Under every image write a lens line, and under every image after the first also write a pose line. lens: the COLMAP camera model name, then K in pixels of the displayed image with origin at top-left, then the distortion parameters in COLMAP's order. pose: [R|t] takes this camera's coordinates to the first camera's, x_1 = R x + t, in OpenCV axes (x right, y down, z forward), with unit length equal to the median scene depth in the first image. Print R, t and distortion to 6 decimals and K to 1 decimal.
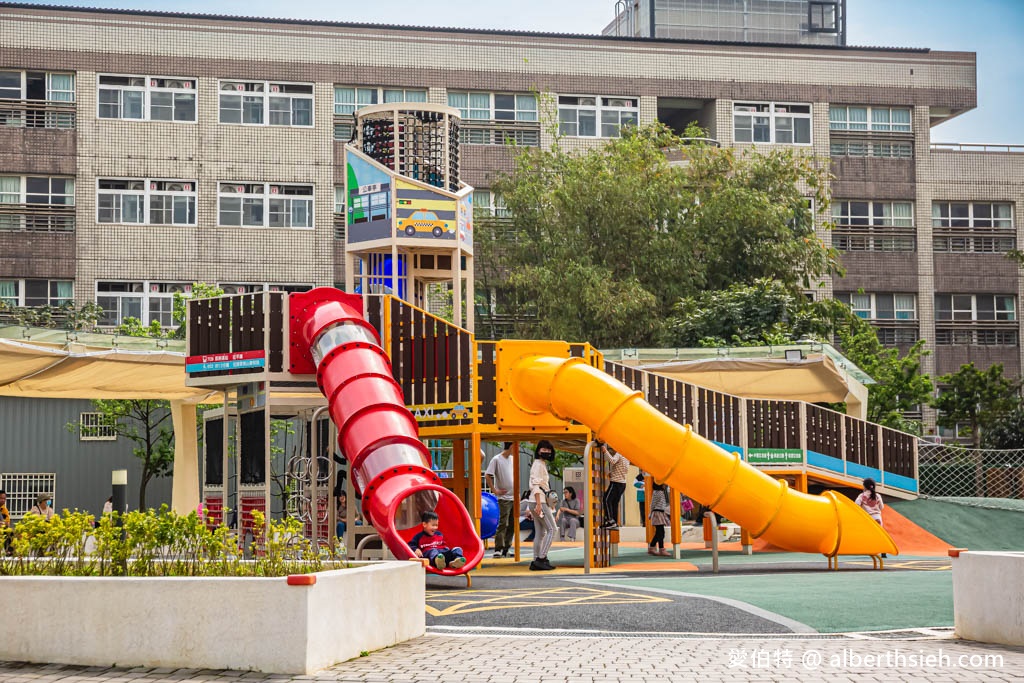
lens RADIAL K [[2105.5, 0, 512.0], [0, 2105.5, 341.5], [0, 0, 1]] dist [0.188527, 0.060119]
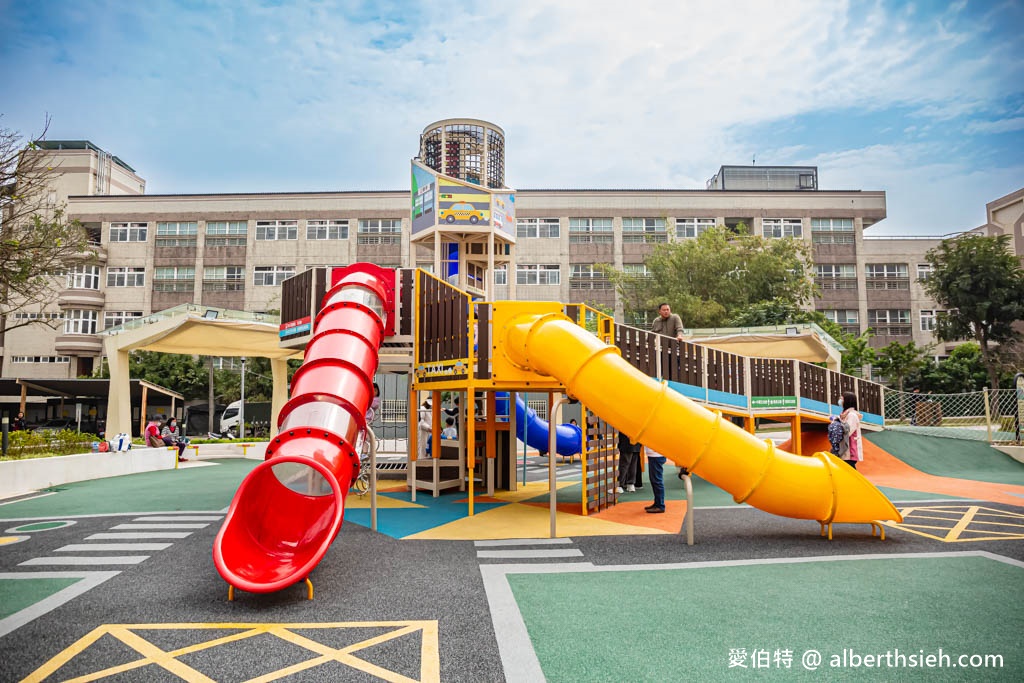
lens RADIAL K [[707.4, 0, 512.0], [0, 707.4, 341.5], [0, 0, 1]] dist [-0.121921, 0.121650]
pose [[0.966639, -0.012286, -0.255846, 0.045626], [0.010338, 0.999906, -0.008956, 0.011260], [0.255932, 0.006012, 0.966676, 0.317047]]
